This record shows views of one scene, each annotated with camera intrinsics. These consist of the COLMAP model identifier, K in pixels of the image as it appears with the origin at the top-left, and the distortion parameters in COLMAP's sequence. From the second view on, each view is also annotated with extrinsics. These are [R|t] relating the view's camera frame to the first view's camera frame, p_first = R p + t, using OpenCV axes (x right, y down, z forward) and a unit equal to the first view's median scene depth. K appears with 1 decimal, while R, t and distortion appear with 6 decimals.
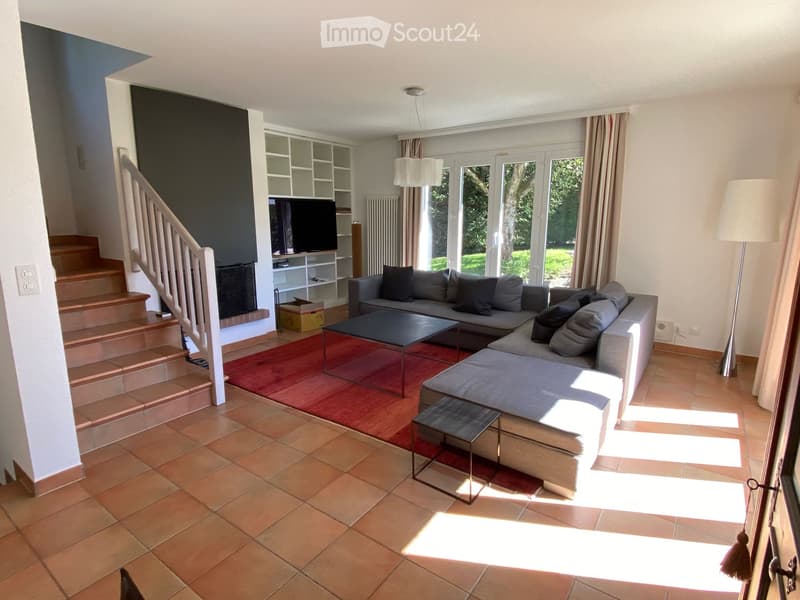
lens RADIAL K [[419.6, 0, 399.6], [0, 419.6, 297.8], [0, 0, 1]] dist [0.005032, -0.000191]
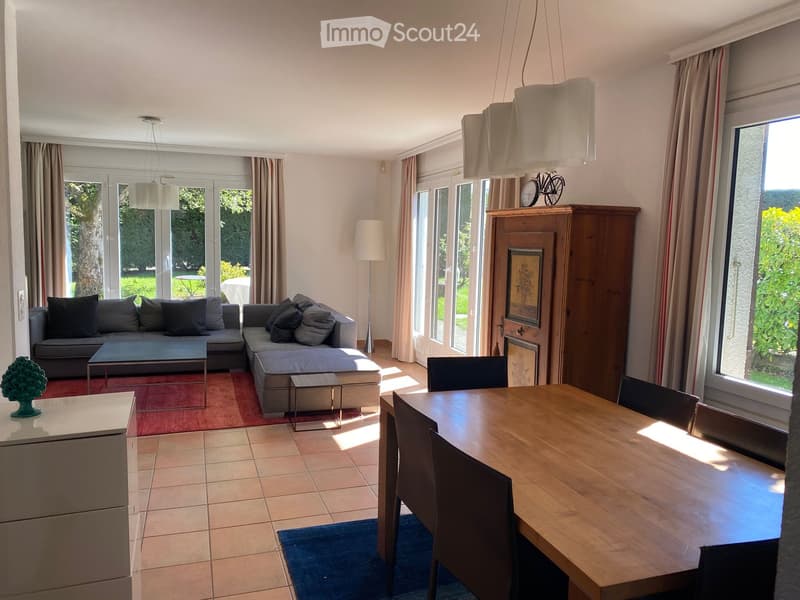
lens RADIAL K [[605.3, 0, 400.9], [0, 605.3, 301.1], [0, 0, 1]] dist [0.028357, -0.033276]
pose [[0.568129, -0.068855, 0.820054, -0.701804], [0.137994, 0.990355, -0.012447, 0.040839], [-0.811287, 0.120234, 0.572151, -0.237948]]
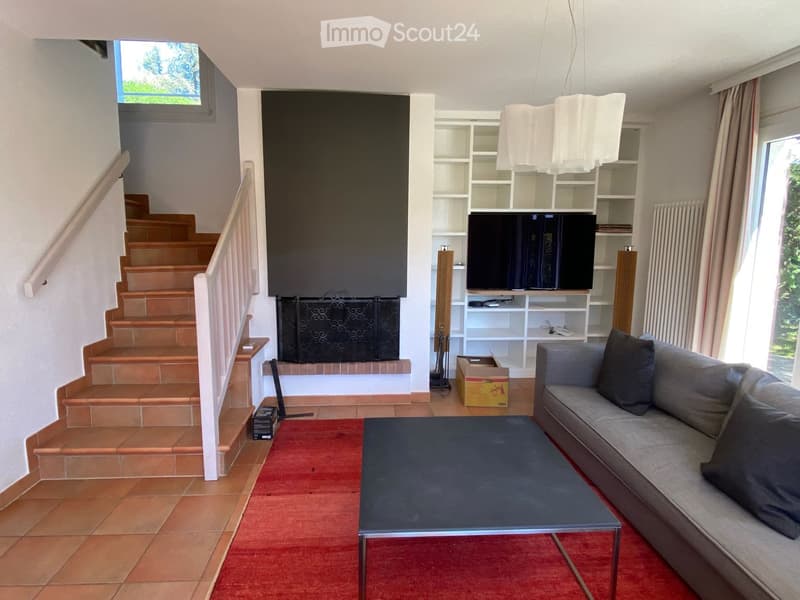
lens RADIAL K [[437.8, 0, 395.9], [0, 437.8, 295.1], [0, 0, 1]] dist [0.007647, -0.011457]
pose [[0.631689, 0.111582, -0.767150, 0.244591], [-0.158942, 0.987206, 0.012713, -0.095477], [0.758754, 0.113902, 0.641342, 0.490260]]
